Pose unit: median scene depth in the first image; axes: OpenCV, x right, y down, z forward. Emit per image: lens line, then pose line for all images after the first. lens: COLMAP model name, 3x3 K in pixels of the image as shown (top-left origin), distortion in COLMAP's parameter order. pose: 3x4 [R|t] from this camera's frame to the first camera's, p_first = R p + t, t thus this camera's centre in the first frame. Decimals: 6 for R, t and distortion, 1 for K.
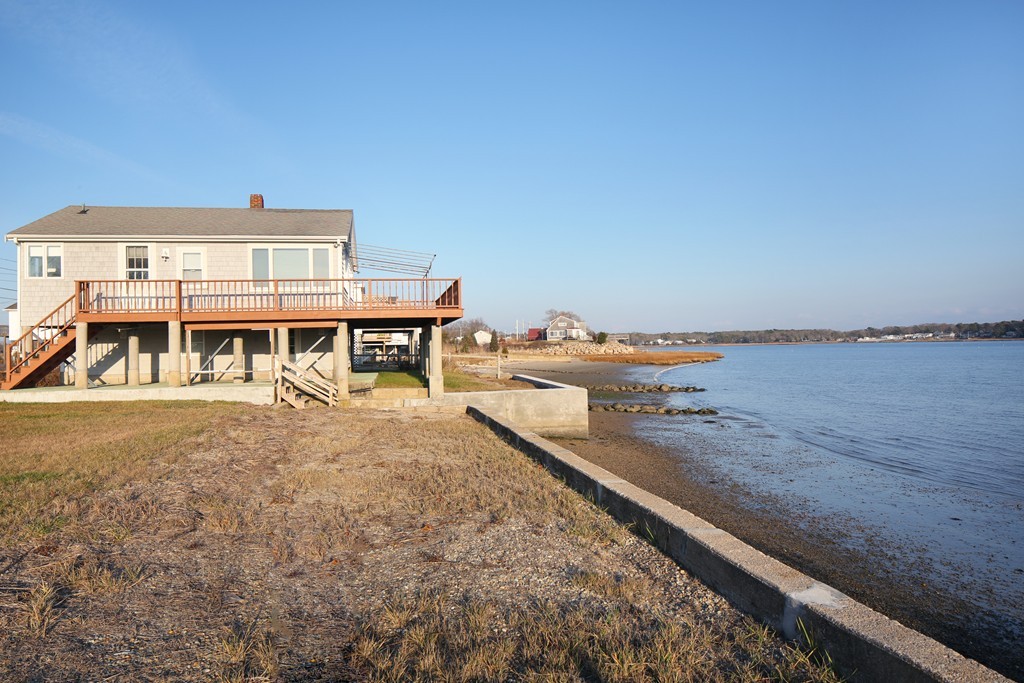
lens RADIAL K [[695.0, 0, 505.5], [0, 695.0, 345.1], [0, 0, 1]] dist [0.002888, -0.002615]
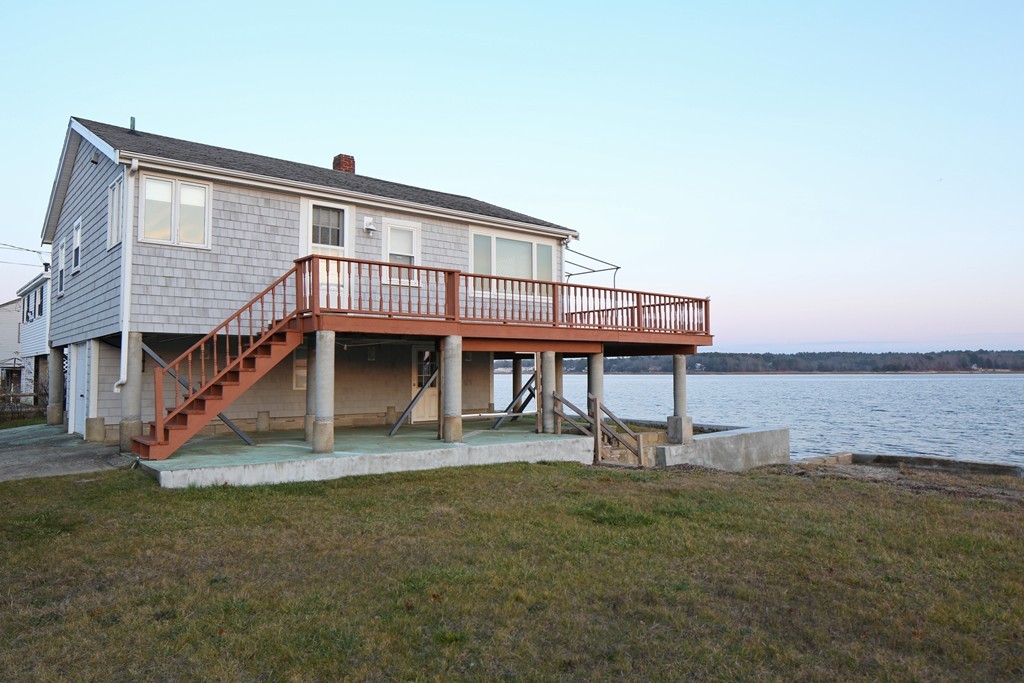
lens RADIAL K [[695.0, 0, 517.2], [0, 695.0, 341.5], [0, 0, 1]] dist [0.002888, -0.002615]
pose [[0.859962, 0.040978, 0.508711, -0.148120], [-0.017564, 0.998557, -0.050745, 0.000262], [-0.510056, 0.034704, 0.859441, 0.086394]]
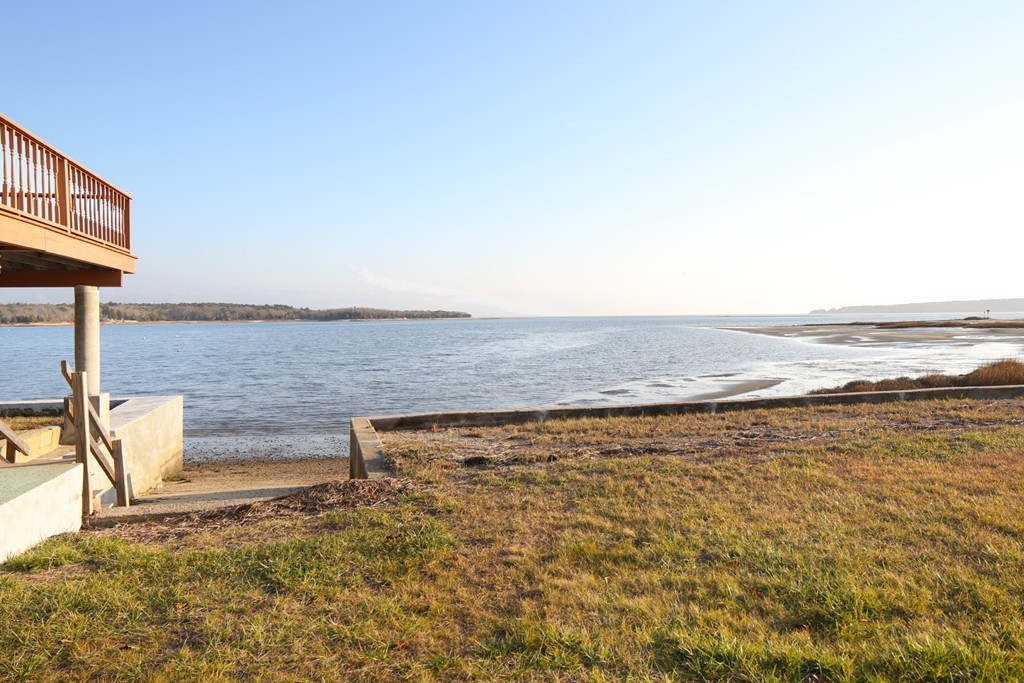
lens RADIAL K [[695.0, 0, 493.7], [0, 695.0, 333.6], [0, 0, 1]] dist [0.002888, -0.002615]
pose [[-0.060631, -0.000491, 0.998160, -0.126362], [0.006792, 0.999977, 0.000904, 0.001053], [-0.998137, 0.006835, -0.060626, 0.170218]]
